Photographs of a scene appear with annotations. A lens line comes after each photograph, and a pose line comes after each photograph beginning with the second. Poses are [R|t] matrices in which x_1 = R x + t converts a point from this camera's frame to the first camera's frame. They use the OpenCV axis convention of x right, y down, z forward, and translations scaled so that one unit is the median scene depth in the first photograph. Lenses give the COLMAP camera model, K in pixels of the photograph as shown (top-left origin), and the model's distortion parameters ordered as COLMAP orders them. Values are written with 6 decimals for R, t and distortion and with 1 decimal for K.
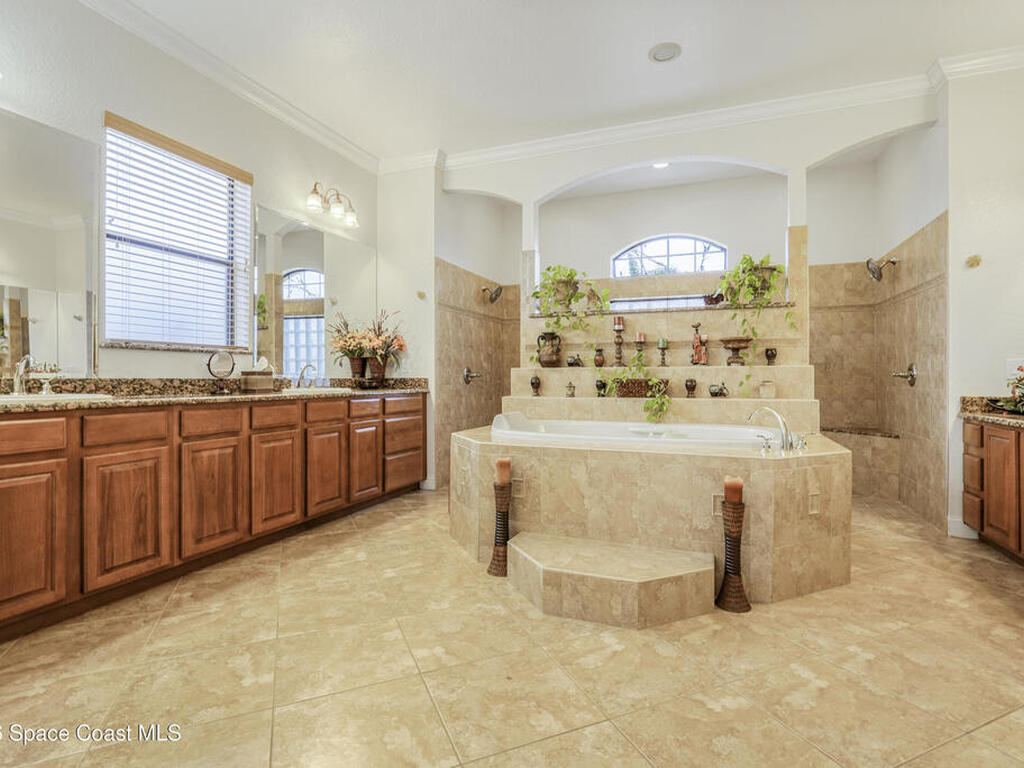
lens RADIAL K [[519.2, 0, 515.8], [0, 519.2, 384.0], [0, 0, 1]] dist [-0.016509, 0.001090]
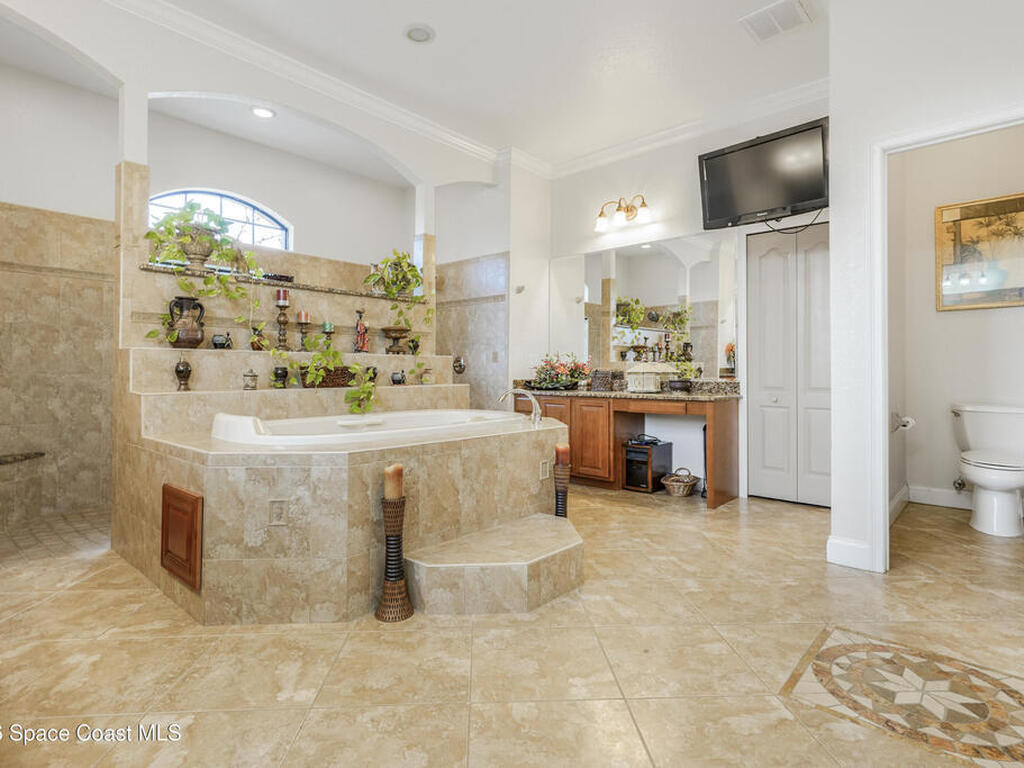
lens RADIAL K [[539.9, 0, 512.8], [0, 539.9, 375.2], [0, 0, 1]] dist [0.000905, 0.000897]
pose [[0.356678, -0.005978, 0.934208, -0.540290], [0.011491, 0.999932, 0.002011, 0.007516], [-0.934157, 0.010018, 0.356722, 0.418826]]
